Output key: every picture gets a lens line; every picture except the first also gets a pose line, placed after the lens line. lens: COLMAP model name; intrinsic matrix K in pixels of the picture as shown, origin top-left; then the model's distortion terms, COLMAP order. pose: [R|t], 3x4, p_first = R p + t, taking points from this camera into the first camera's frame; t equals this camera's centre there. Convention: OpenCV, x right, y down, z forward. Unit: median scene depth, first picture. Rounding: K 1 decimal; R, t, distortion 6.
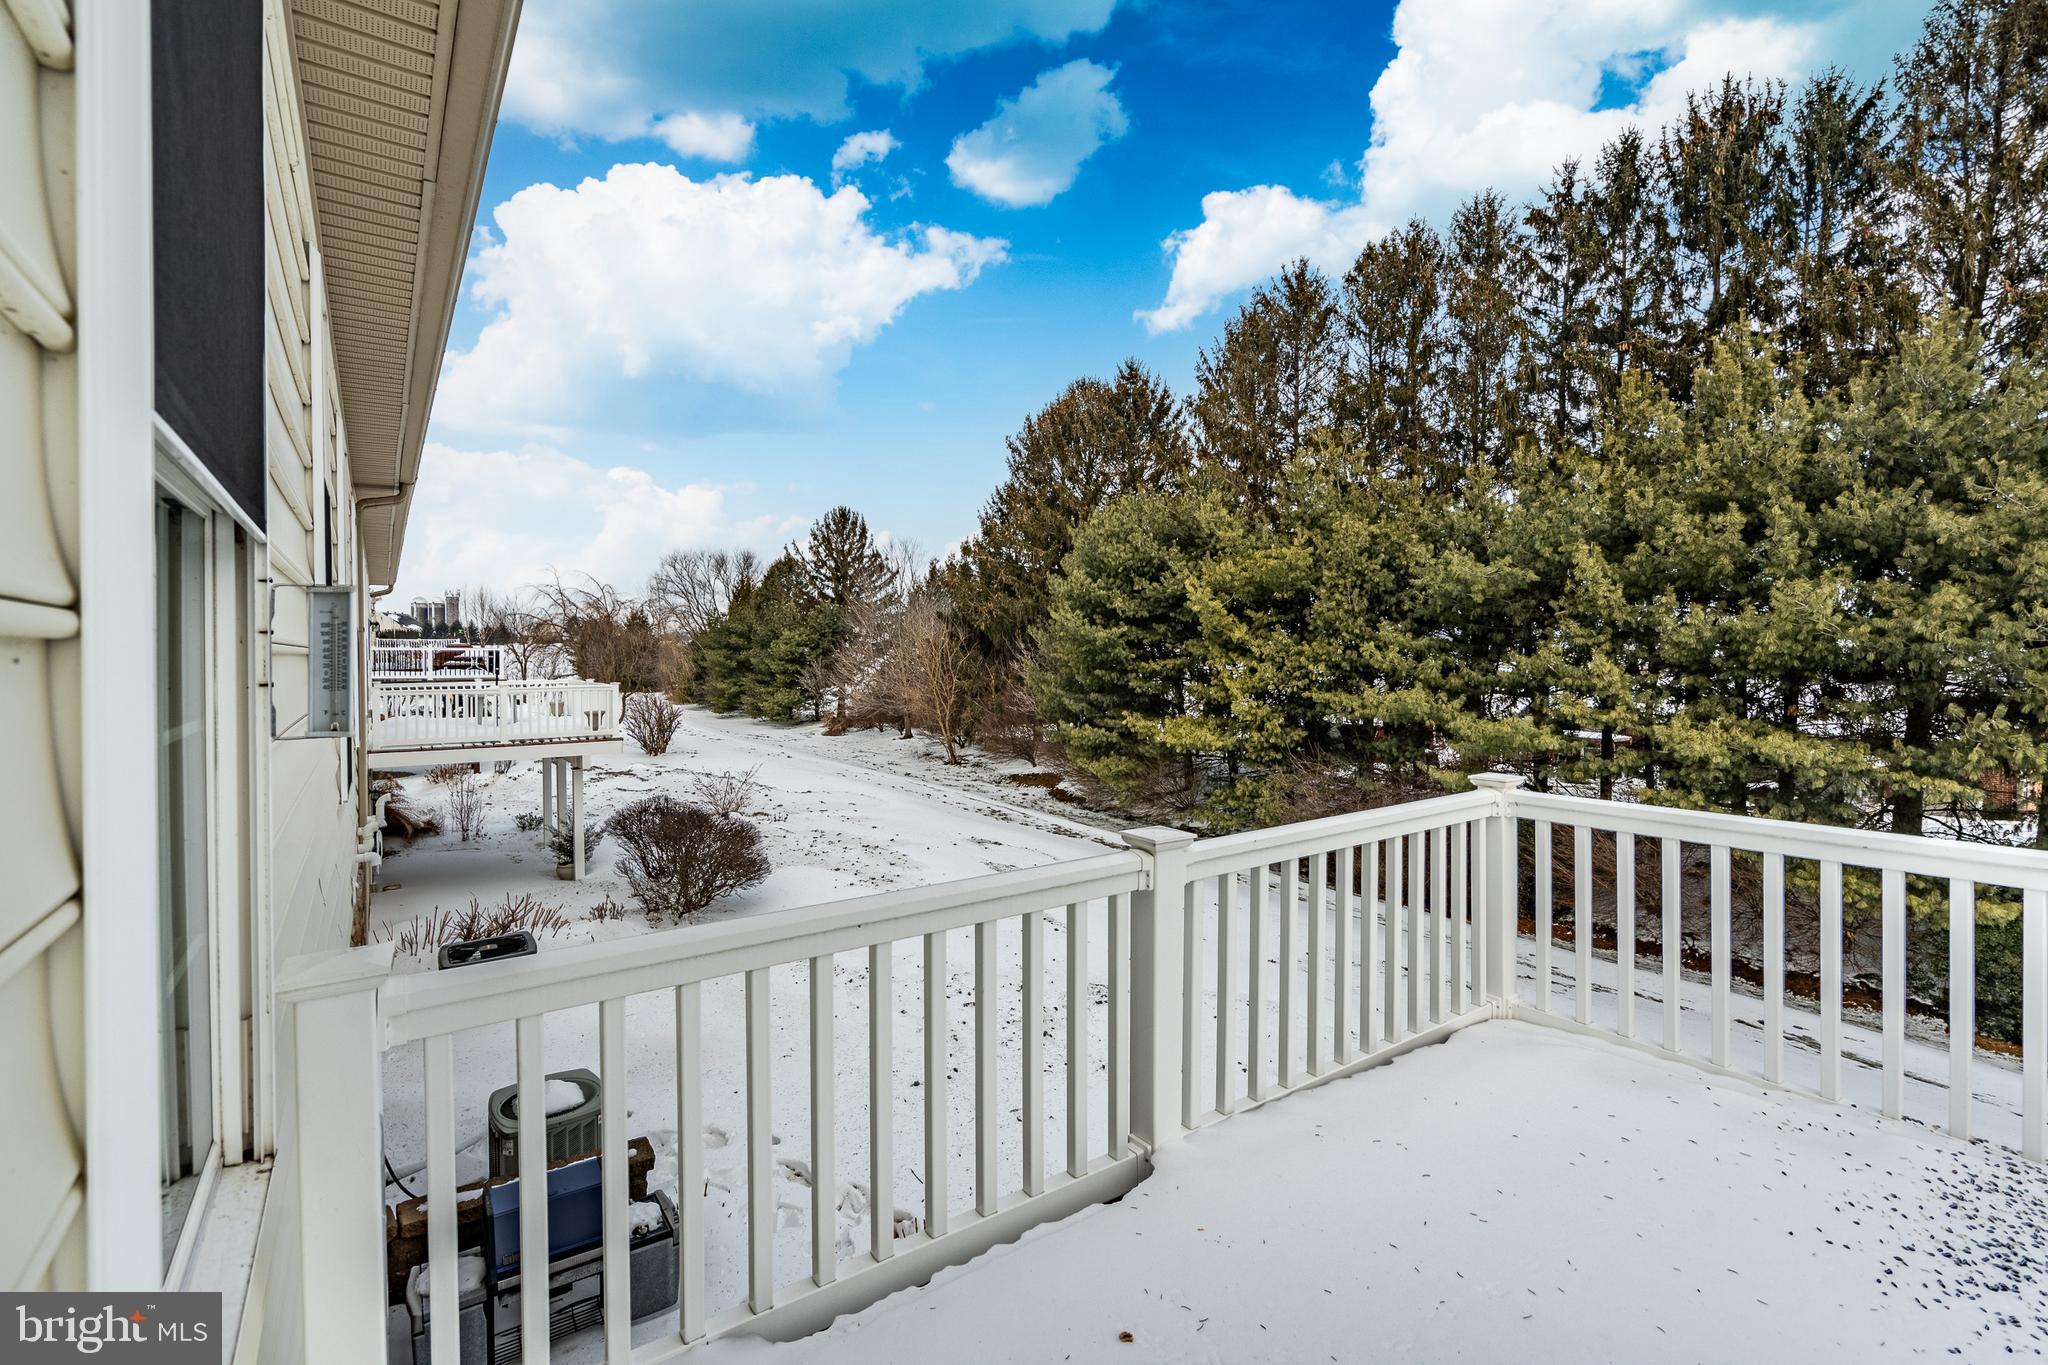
lens RADIAL K [[931.6, 0, 1023.5], [0, 931.6, 672.9], [0, 0, 1]] dist [-0.003783, 0.002452]
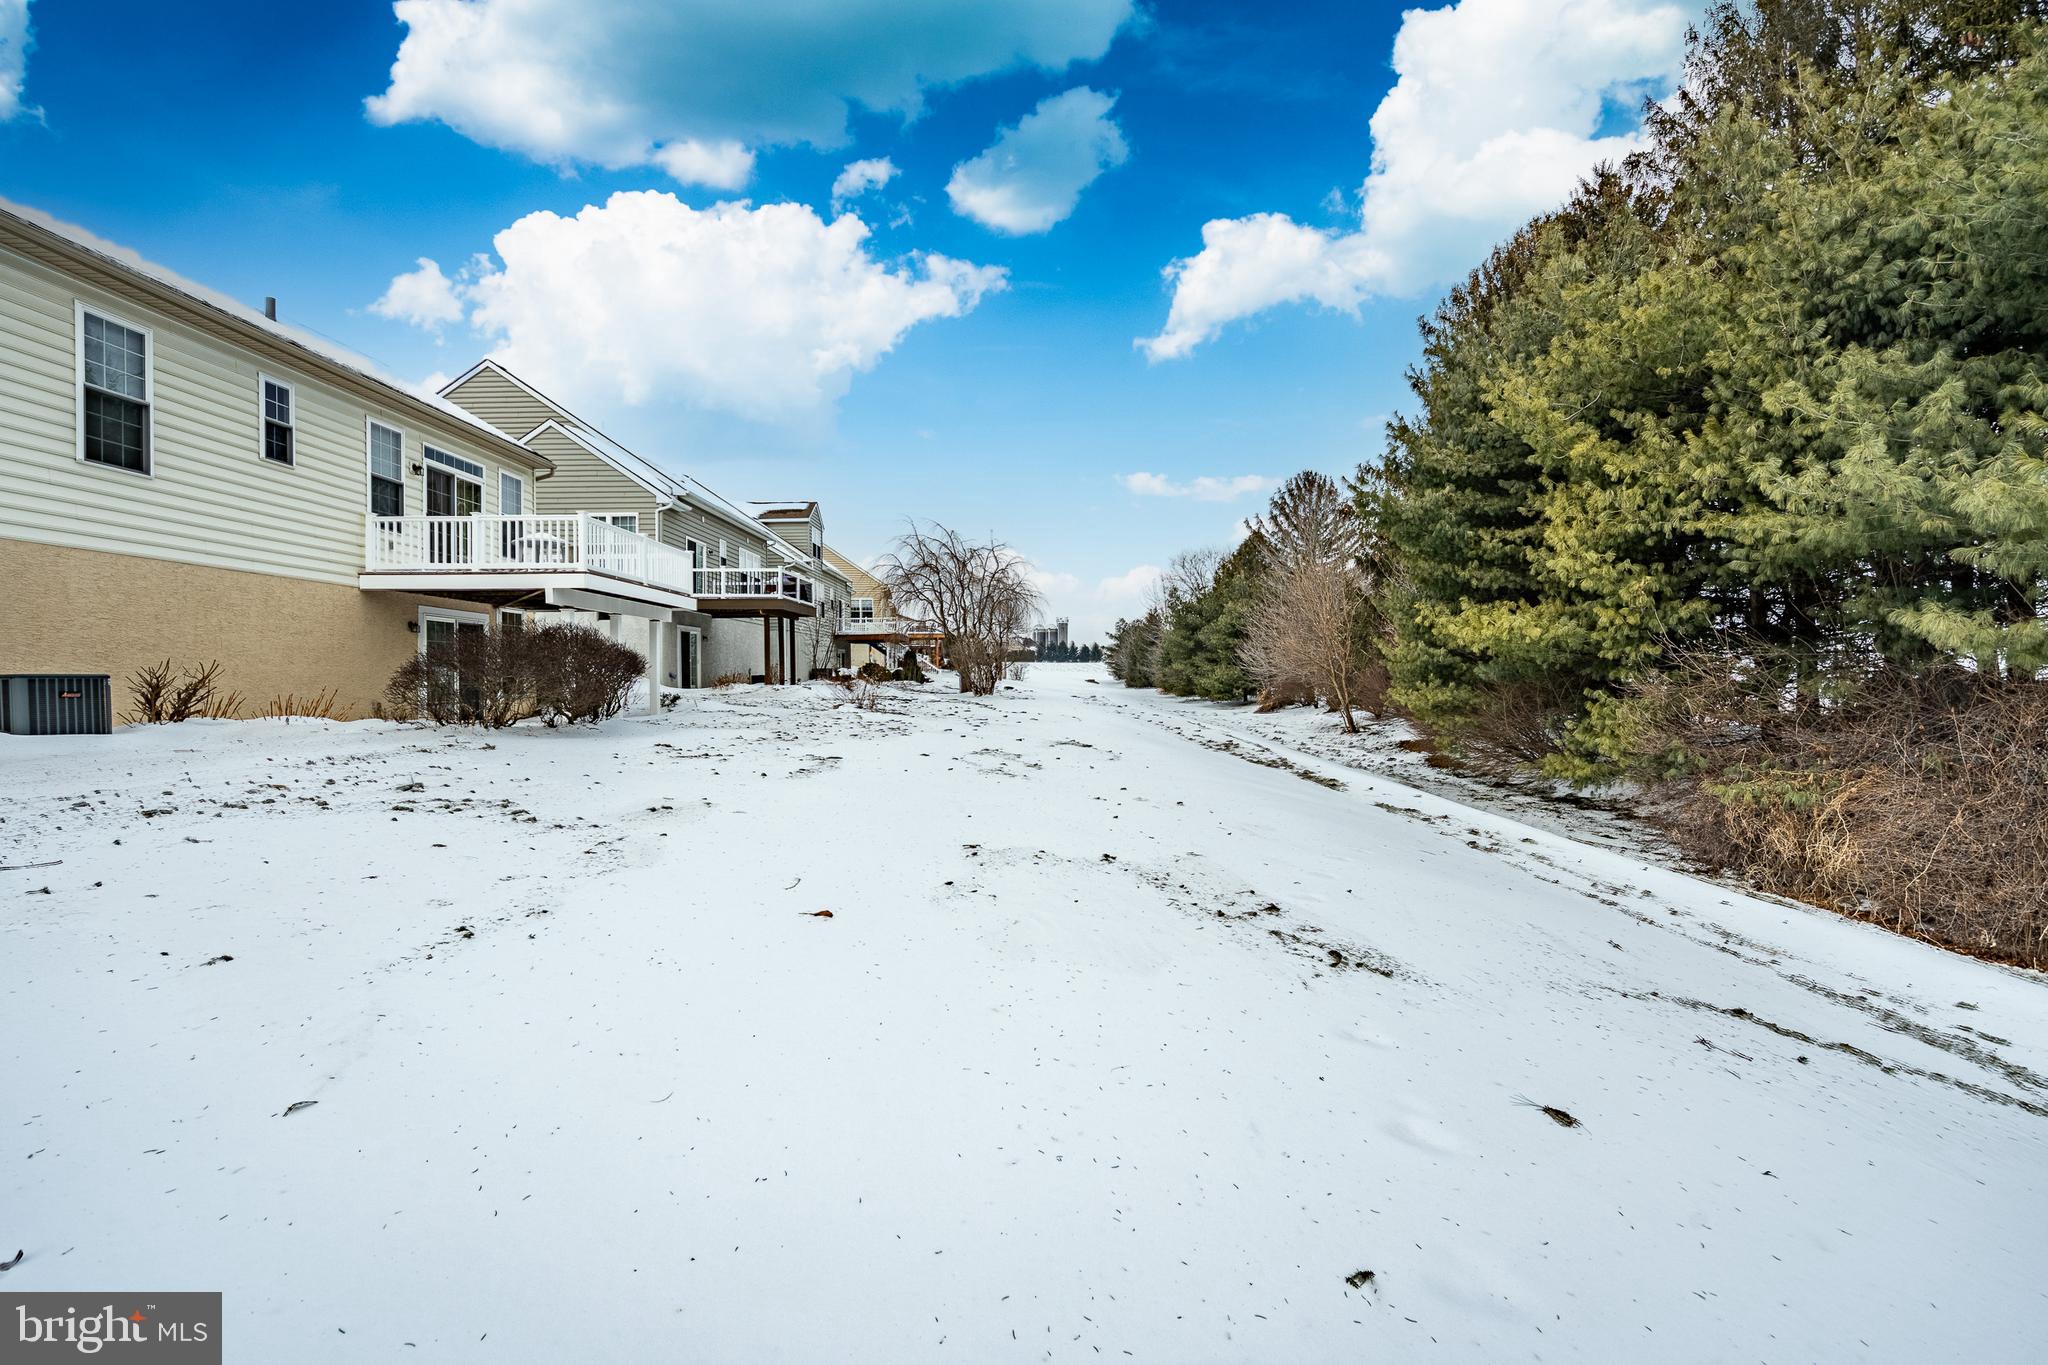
lens RADIAL K [[931.6, 0, 1028.2], [0, 931.6, 677.4], [0, 0, 1]] dist [-0.003783, 0.002452]
pose [[0.825144, -0.002766, -0.564915, 0.098309], [-0.006401, 0.999878, -0.014245, 0.040827], [0.564886, 0.015371, 0.825026, 0.112025]]
